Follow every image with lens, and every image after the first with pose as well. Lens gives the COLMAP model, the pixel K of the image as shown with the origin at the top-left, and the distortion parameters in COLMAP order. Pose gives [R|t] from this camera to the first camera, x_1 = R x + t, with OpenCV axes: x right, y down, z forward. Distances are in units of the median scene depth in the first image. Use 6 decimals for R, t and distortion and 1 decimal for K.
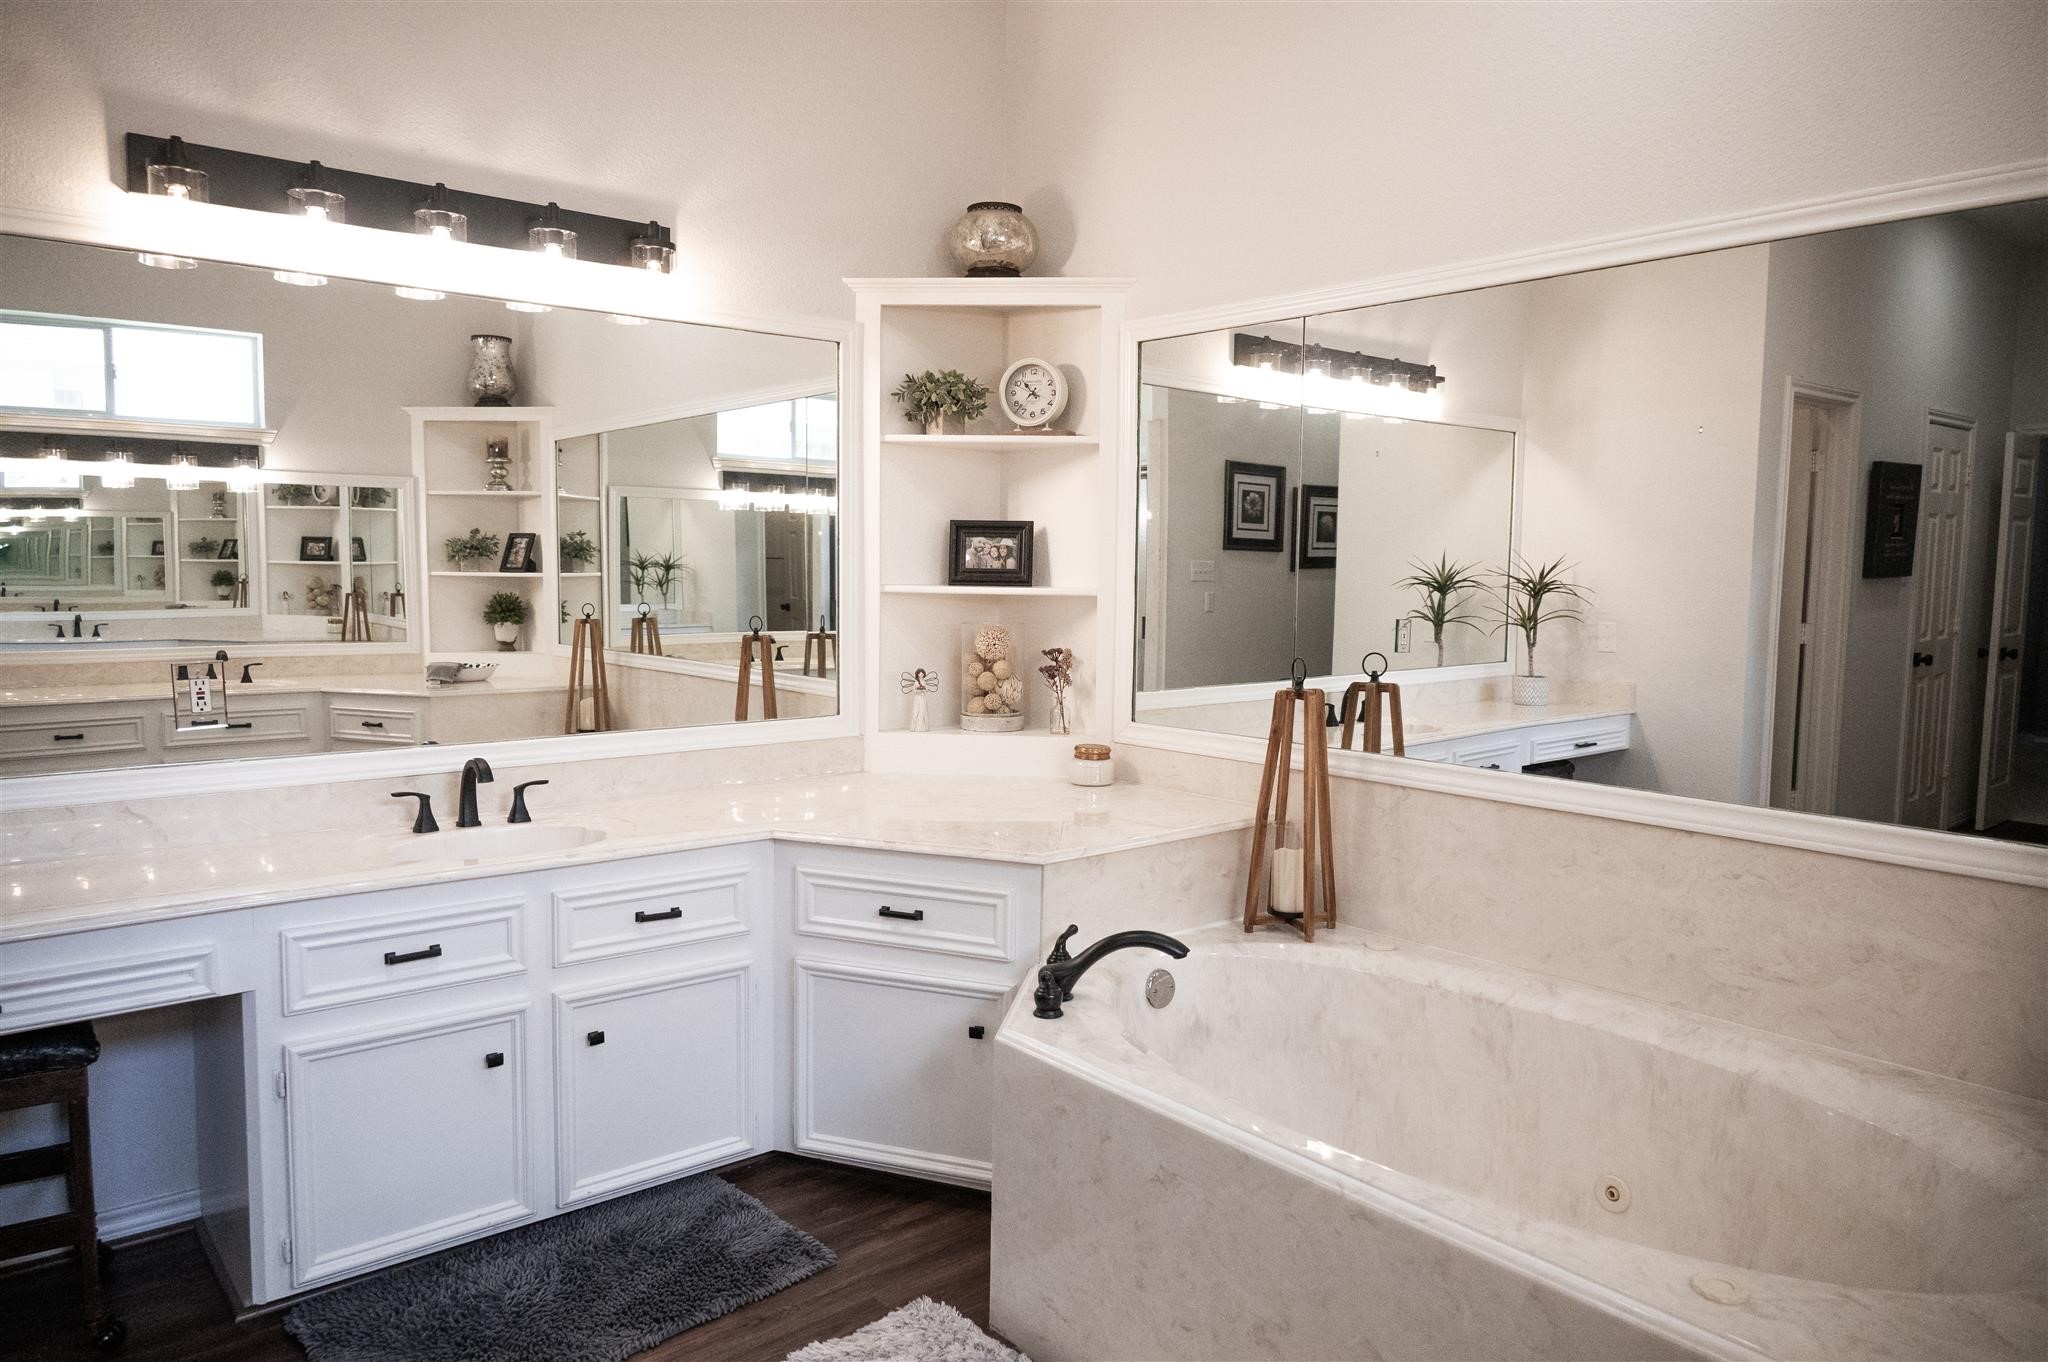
lens RADIAL K [[1339.9, 0, 1008.5], [0, 1339.9, 680.0], [0, 0, 1]] dist [-0.007644, 0.000068]
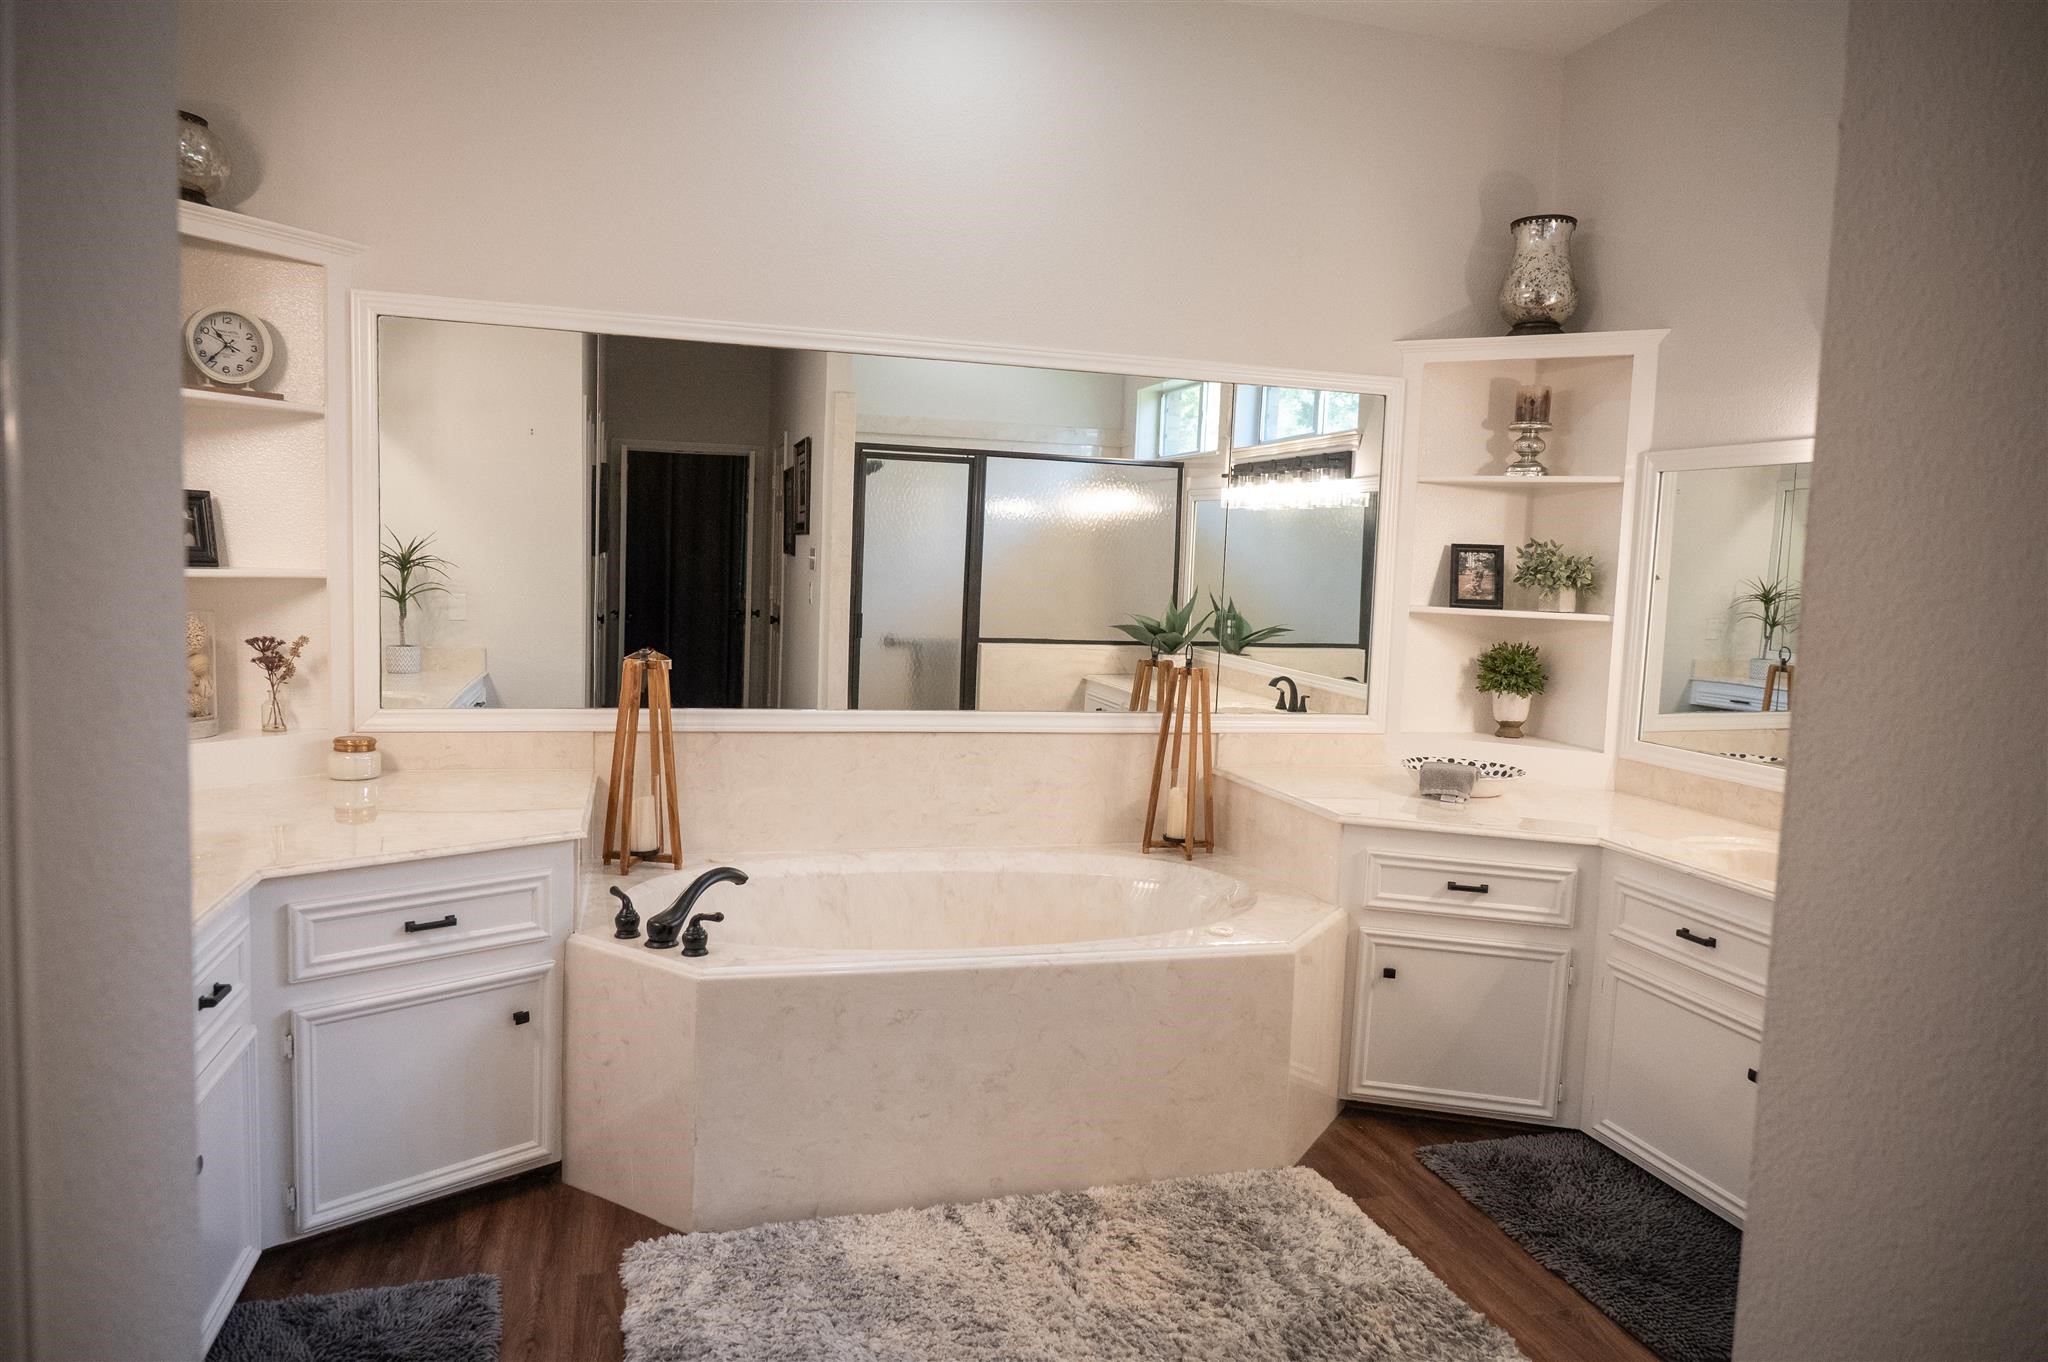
lens RADIAL K [[1339.9, 0, 1008.5], [0, 1339.9, 680.0], [0, 0, 1]] dist [-0.007644, 0.000068]
pose [[0.397352, -0.072626, 0.914788, -0.619690], [0.043008, 0.997242, 0.060491, -0.029275], [-0.916658, 0.015307, 0.399380, 0.200515]]
